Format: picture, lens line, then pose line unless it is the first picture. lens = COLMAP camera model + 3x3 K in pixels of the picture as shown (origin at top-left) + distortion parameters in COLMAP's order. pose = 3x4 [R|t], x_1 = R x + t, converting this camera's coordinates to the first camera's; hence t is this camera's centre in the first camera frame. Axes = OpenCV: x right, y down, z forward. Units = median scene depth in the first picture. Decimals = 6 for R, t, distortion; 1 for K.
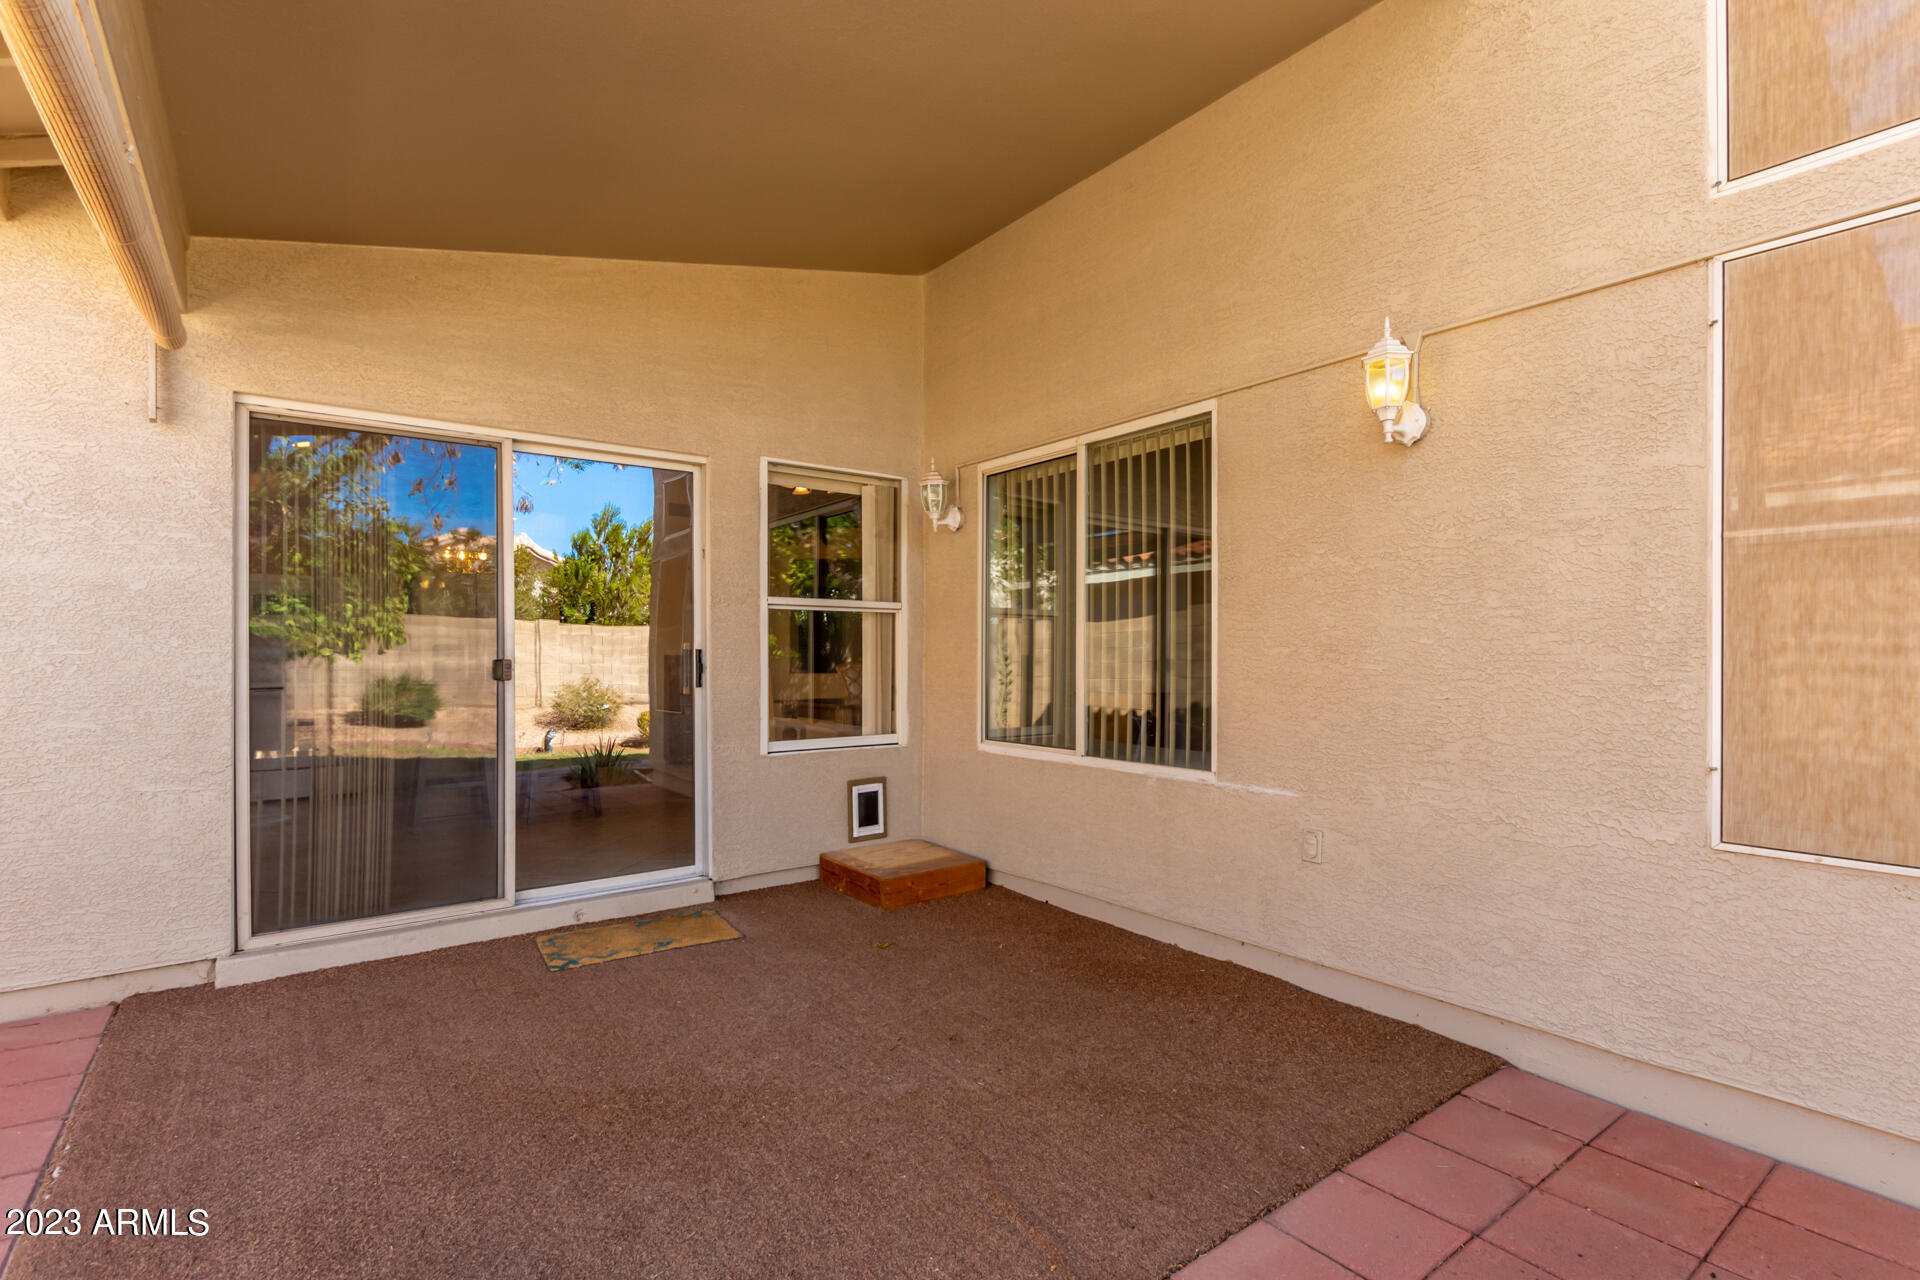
lens RADIAL K [[884.6, 0, 960.1], [0, 884.6, 646.9], [0, 0, 1]] dist [0.015490, -0.006336]
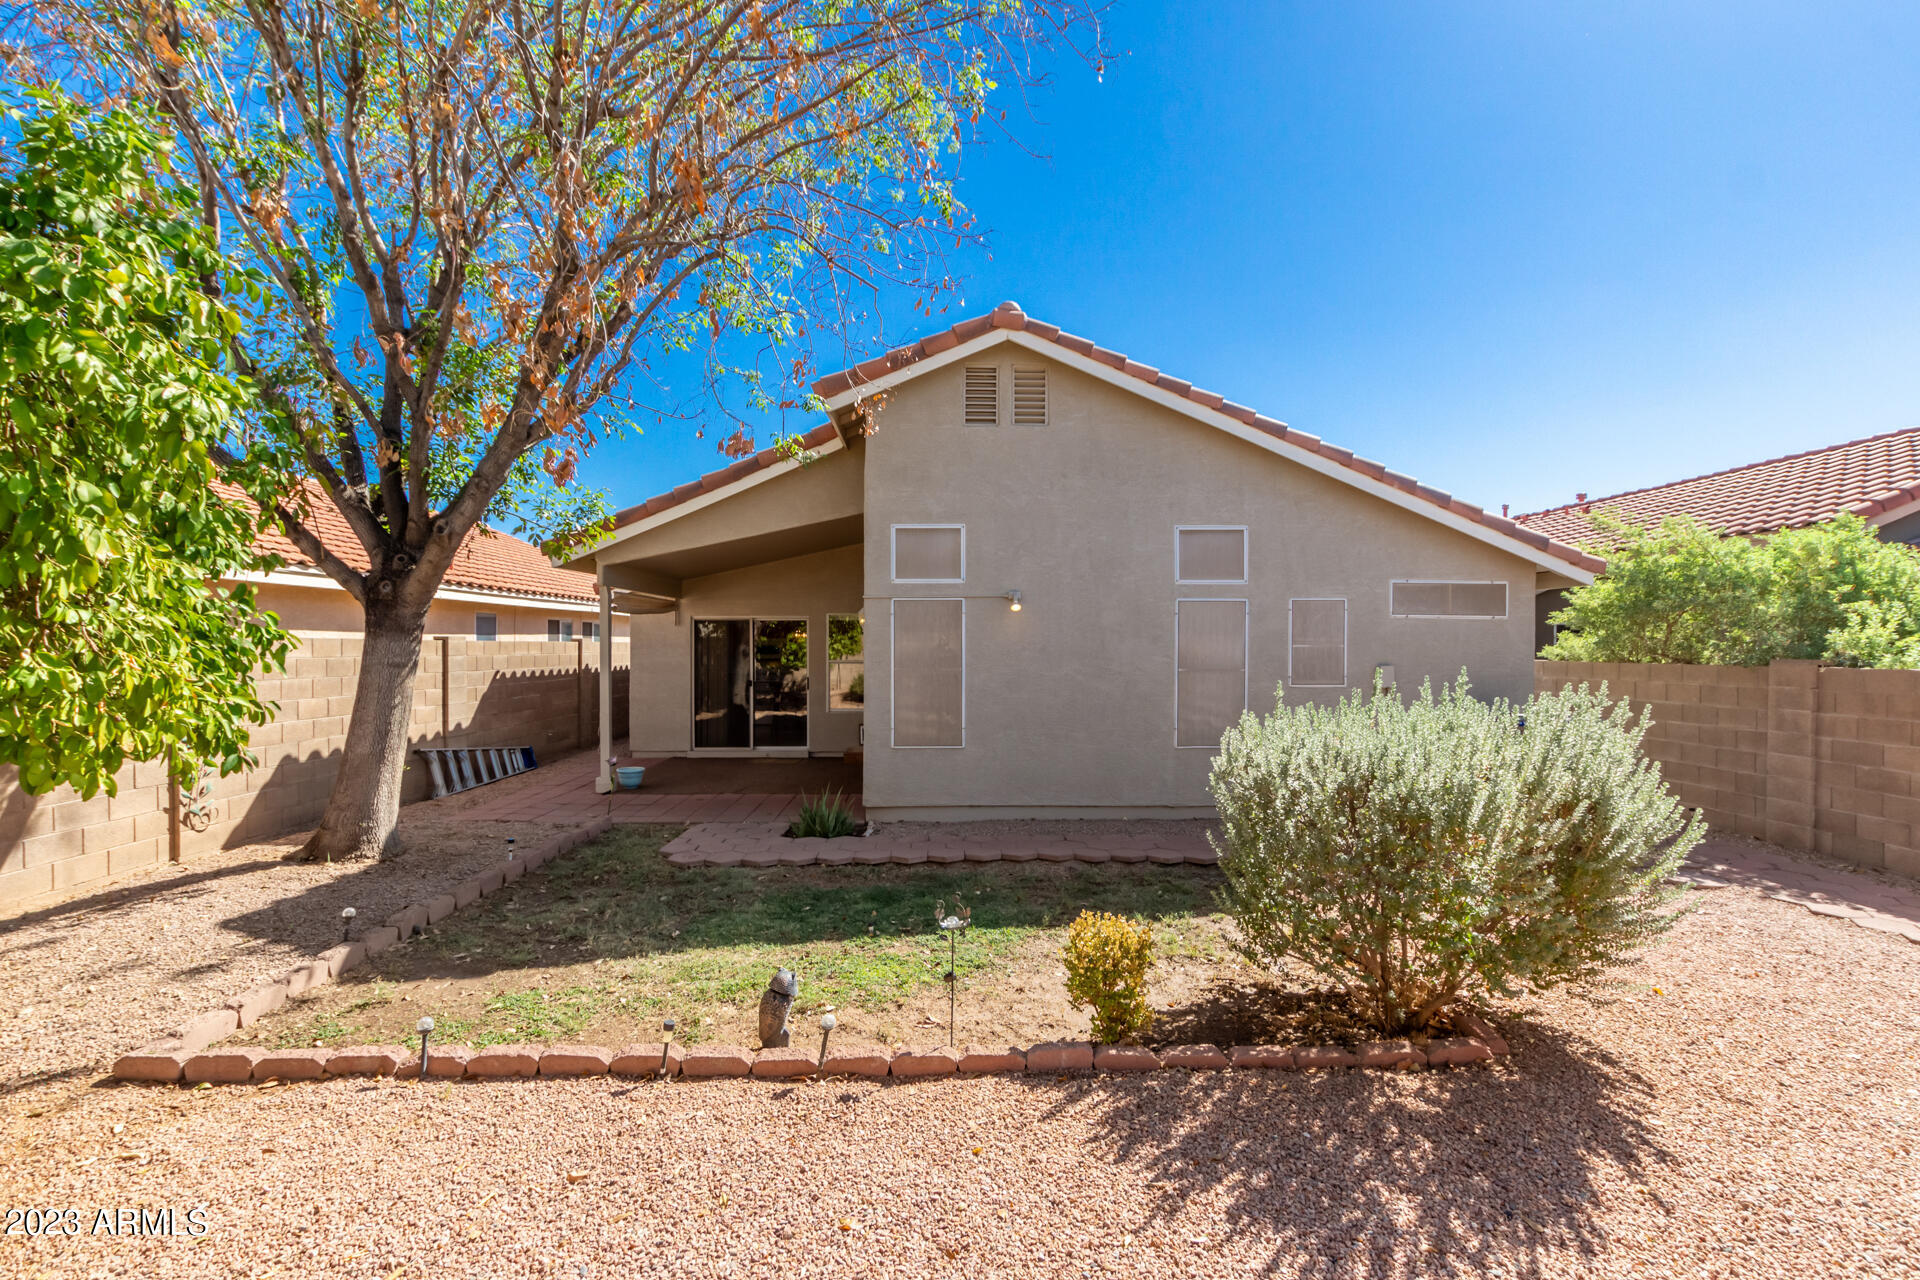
lens RADIAL K [[884.6, 0, 960.1], [0, 884.6, 646.9], [0, 0, 1]] dist [0.015490, -0.006336]
pose [[0.816231, 0.004797, -0.577706, 2.192723], [0.000099, 0.999964, 0.008443, -0.148164], [0.577726, -0.006948, 0.816201, -1.379915]]
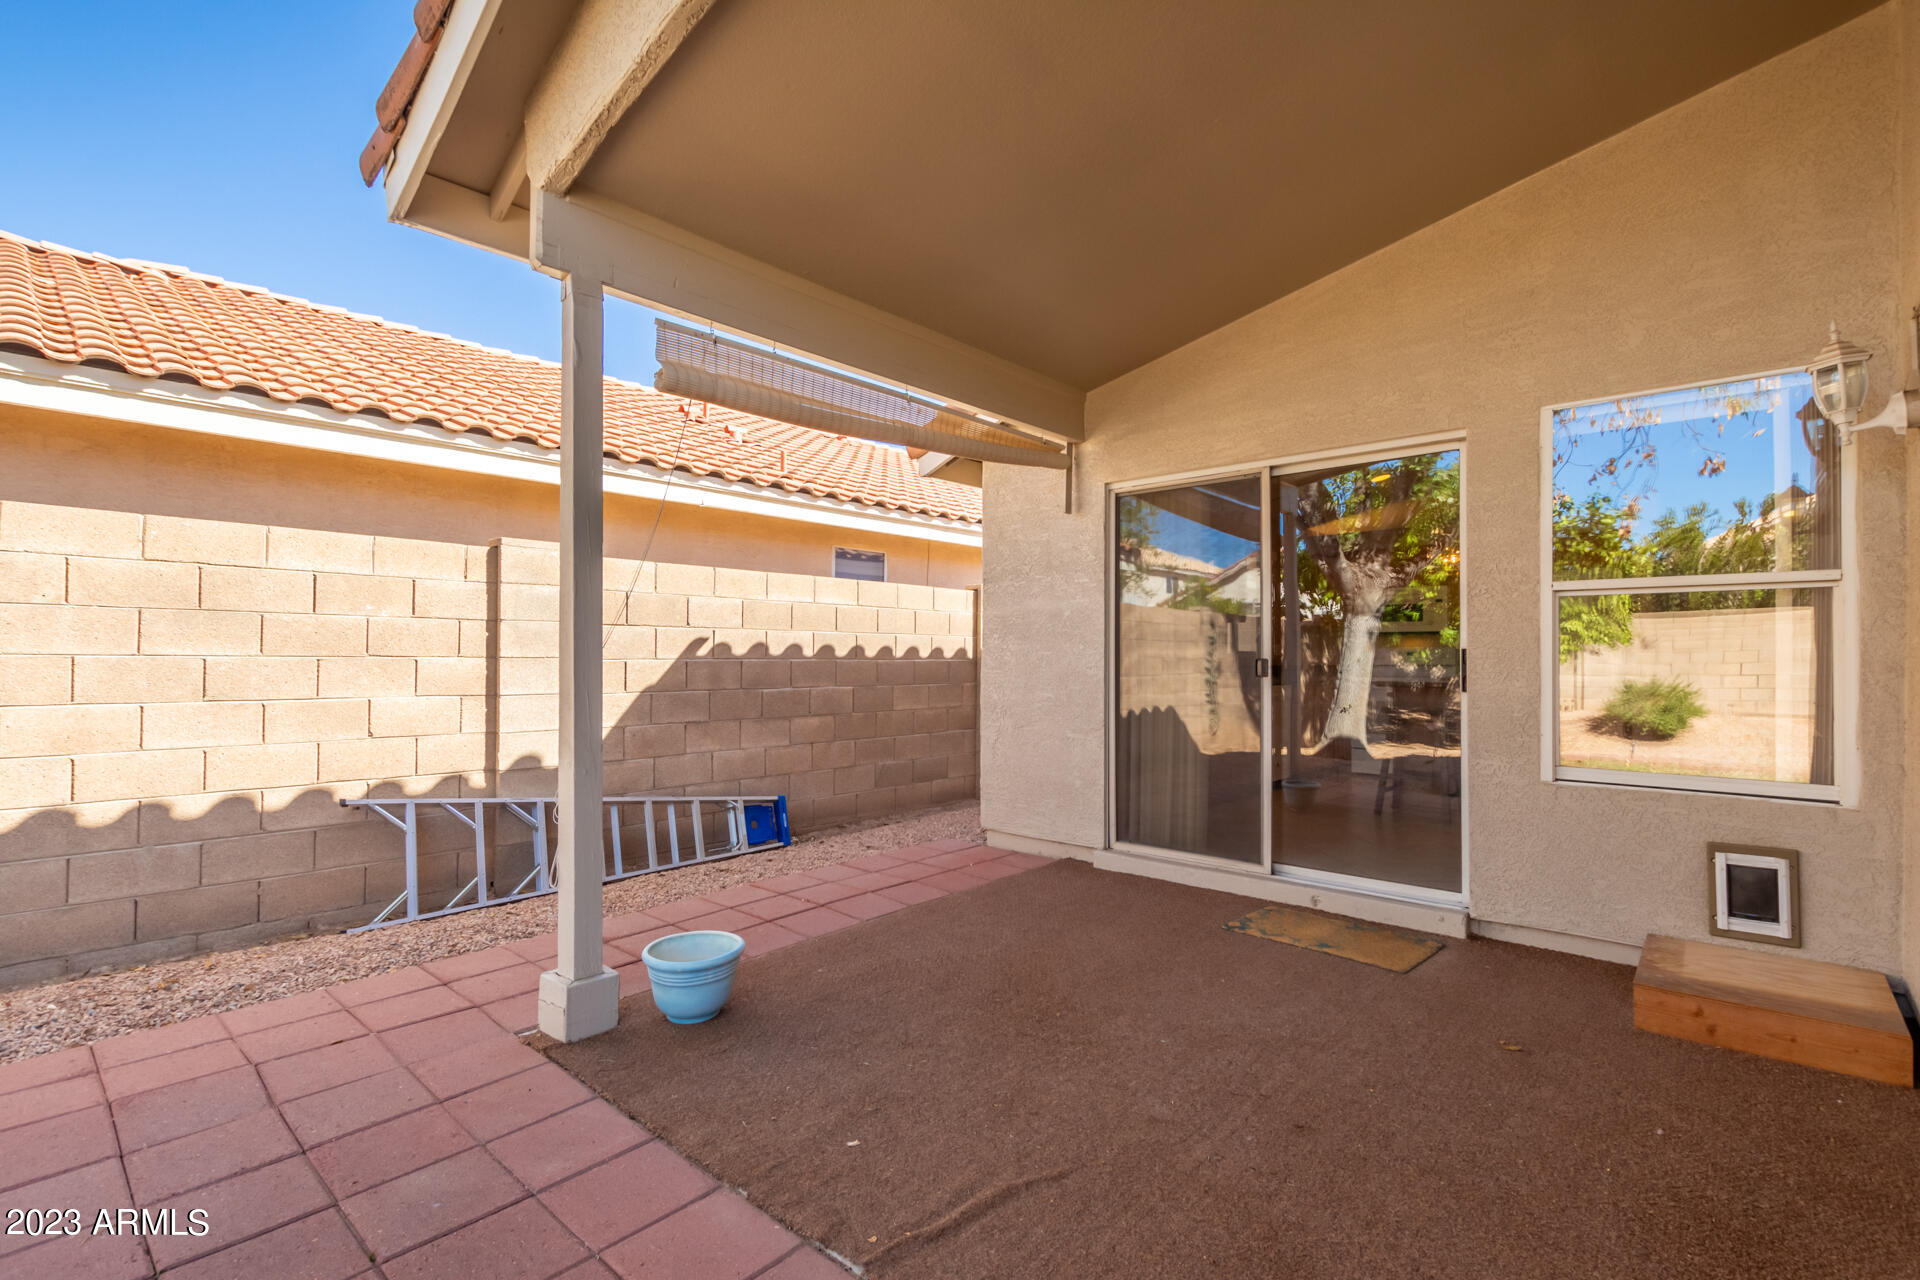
lens RADIAL K [[864.3, 0, 960.0], [0, 864.3, 640.0], [0, 0, 1]] dist [-0.000096, -0.000411]
pose [[0.200726, -0.017374, -0.979493, 0.514383], [0.005870, 0.999846, -0.016532, 0.006353], [0.979630, -0.002431, 0.200797, 0.391259]]
